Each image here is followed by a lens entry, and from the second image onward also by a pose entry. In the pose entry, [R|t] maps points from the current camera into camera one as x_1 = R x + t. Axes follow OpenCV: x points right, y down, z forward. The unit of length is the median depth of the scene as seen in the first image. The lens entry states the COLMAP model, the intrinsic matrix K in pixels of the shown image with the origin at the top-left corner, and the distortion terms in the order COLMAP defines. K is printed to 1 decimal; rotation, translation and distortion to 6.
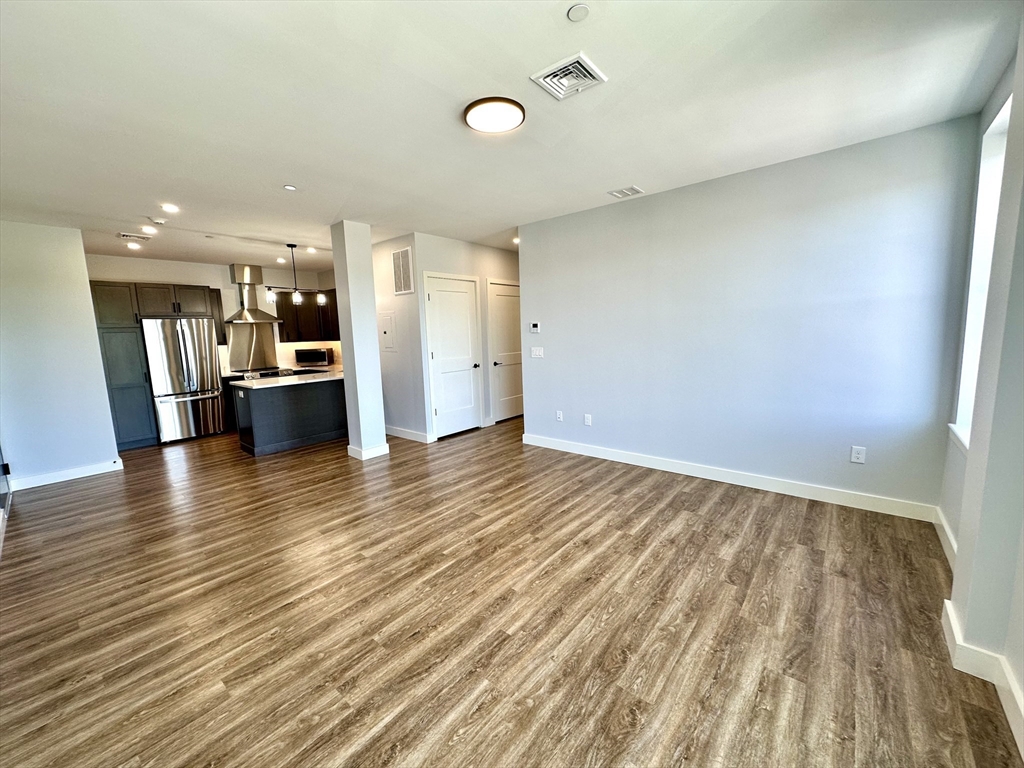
lens RADIAL K [[406.1, 0, 510.1], [0, 406.1, 384.5], [0, 0, 1]] dist [-0.002341, 0.000844]
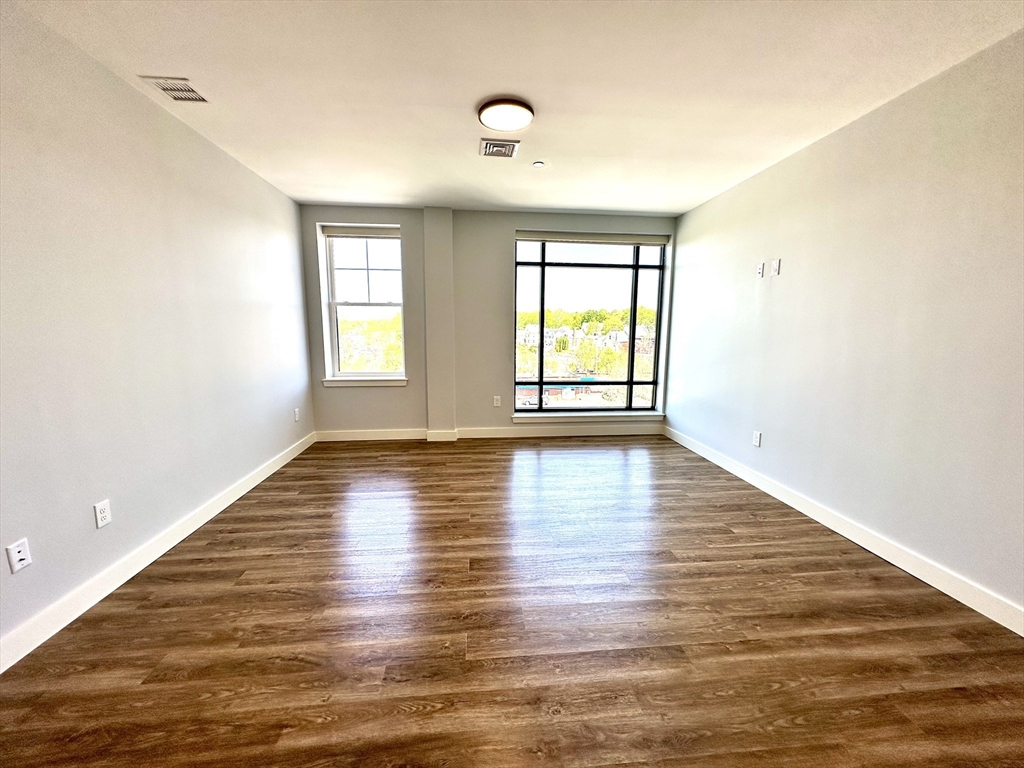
lens RADIAL K [[406.1, 0, 510.3], [0, 406.1, 383.3], [0, 0, 1]] dist [-0.002341, 0.000844]
pose [[-0.715957, -0.065810, 0.695036, -0.595852], [0.110664, 0.972263, 0.206055, -0.130852], [-0.689318, 0.224442, -0.688815, 1.331472]]
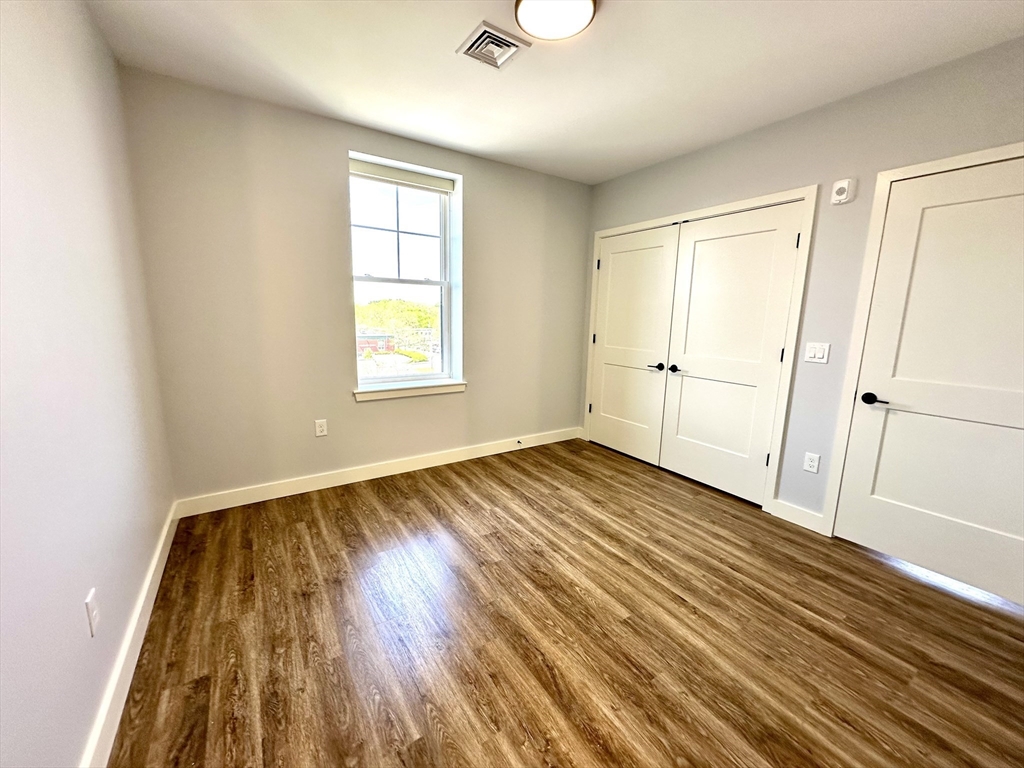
lens RADIAL K [[406.1, 0, 513.5], [0, 406.1, 383.0], [0, 0, 1]] dist [-0.002341, 0.000844]
pose [[-0.962774, -0.038514, 0.267550, 0.250902], [0.039994, 0.958607, 0.281911, -0.195672], [-0.267333, 0.282117, -0.921381, 1.579414]]
